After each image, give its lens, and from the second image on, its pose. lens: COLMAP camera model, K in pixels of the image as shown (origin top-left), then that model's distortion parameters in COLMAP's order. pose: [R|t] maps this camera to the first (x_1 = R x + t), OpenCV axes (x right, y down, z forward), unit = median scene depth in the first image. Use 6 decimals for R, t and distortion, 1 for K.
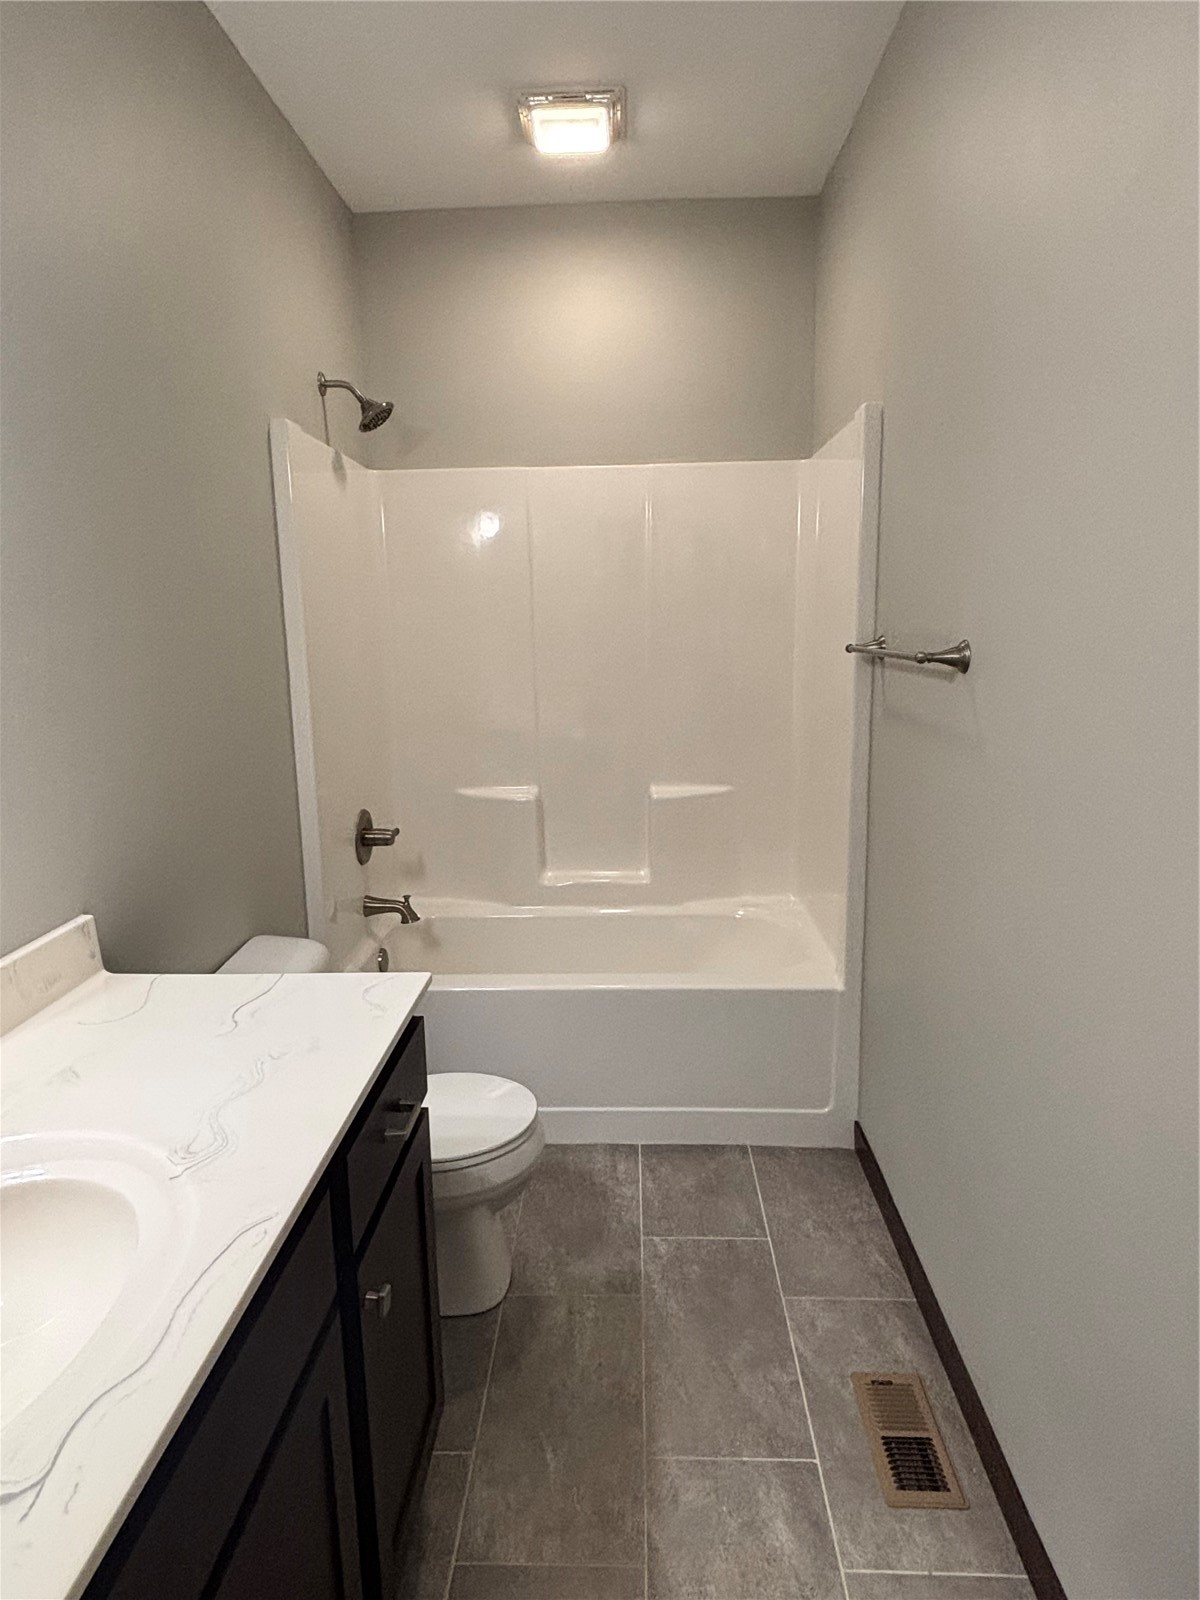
lens RADIAL K [[918.8, 0, 593.7], [0, 918.8, 792.6], [0, 0, 1]] dist [0.016735, -0.028583]
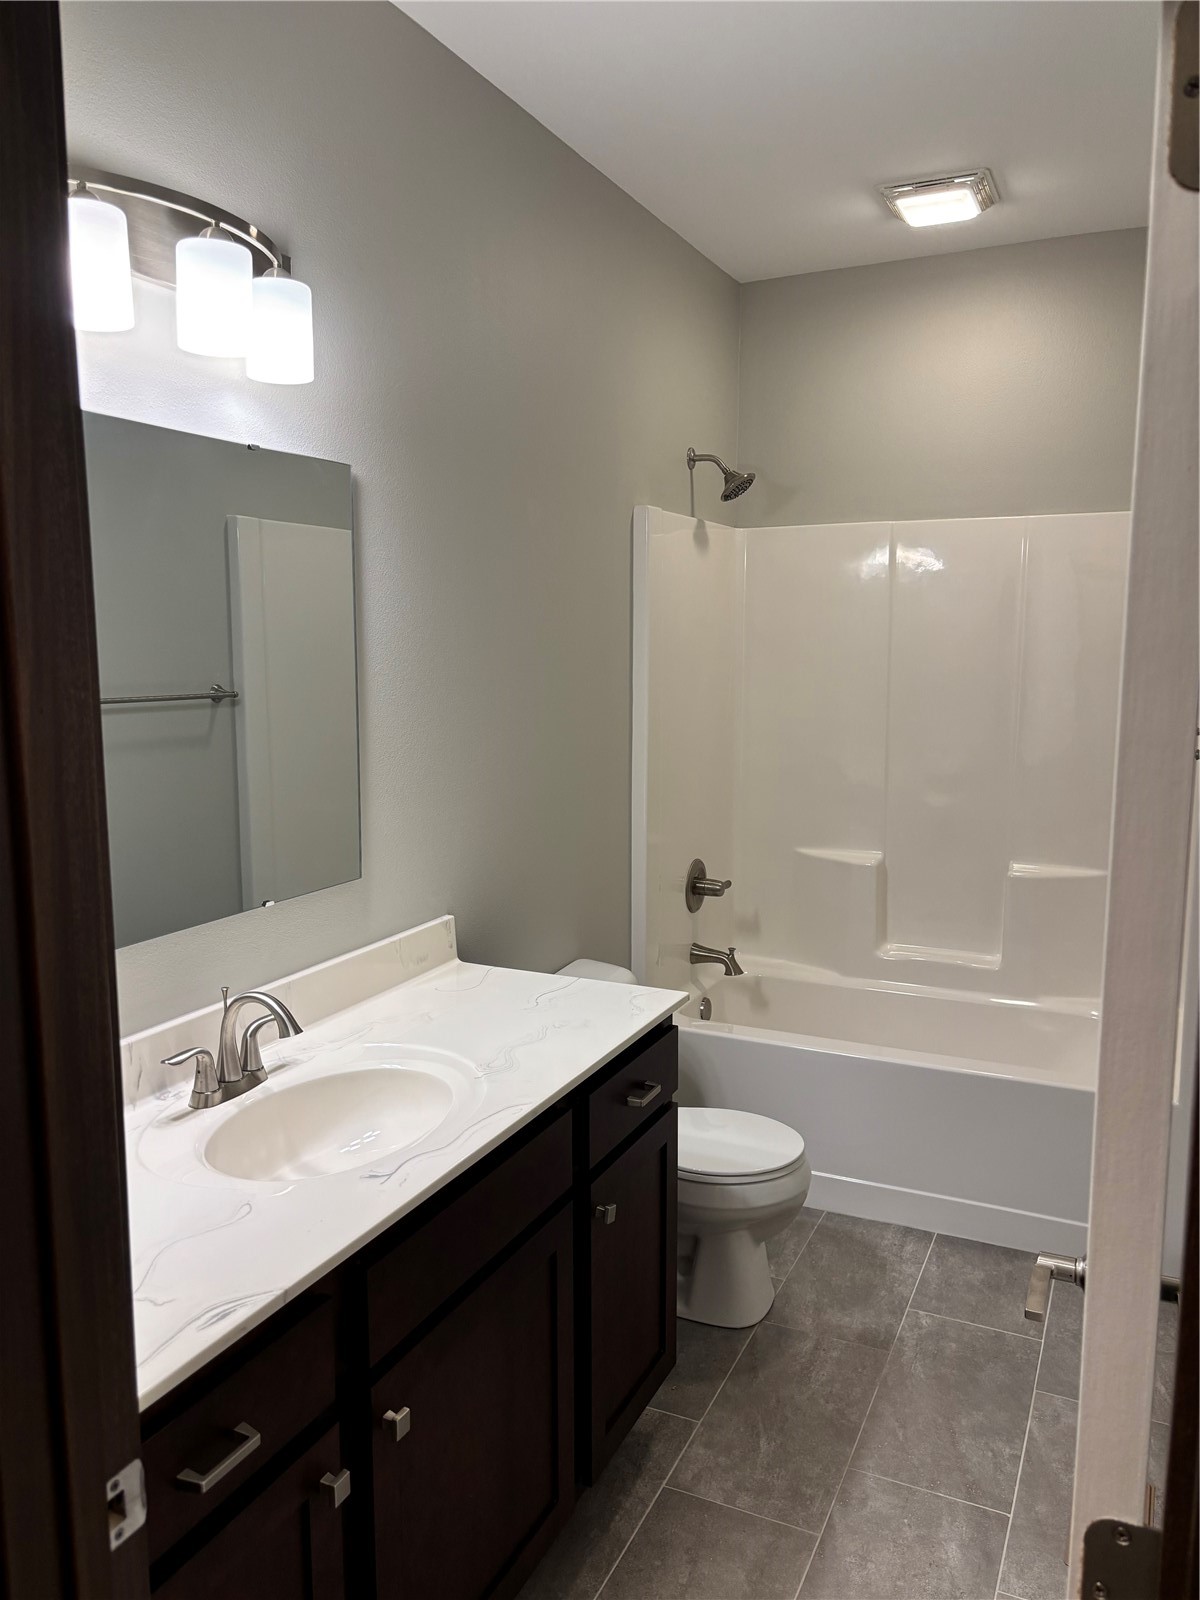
lens RADIAL K [[1259.3, 0, 600.0], [0, 1259.3, 800.0], [0, 0, 1]] dist [-0.003300, 0.001406]
pose [[0.911949, 0.067445, -0.404722, 0.243447], [-0.086315, 0.995859, -0.028538, 0.002162], [0.401122, 0.060959, 0.913994, -0.381233]]
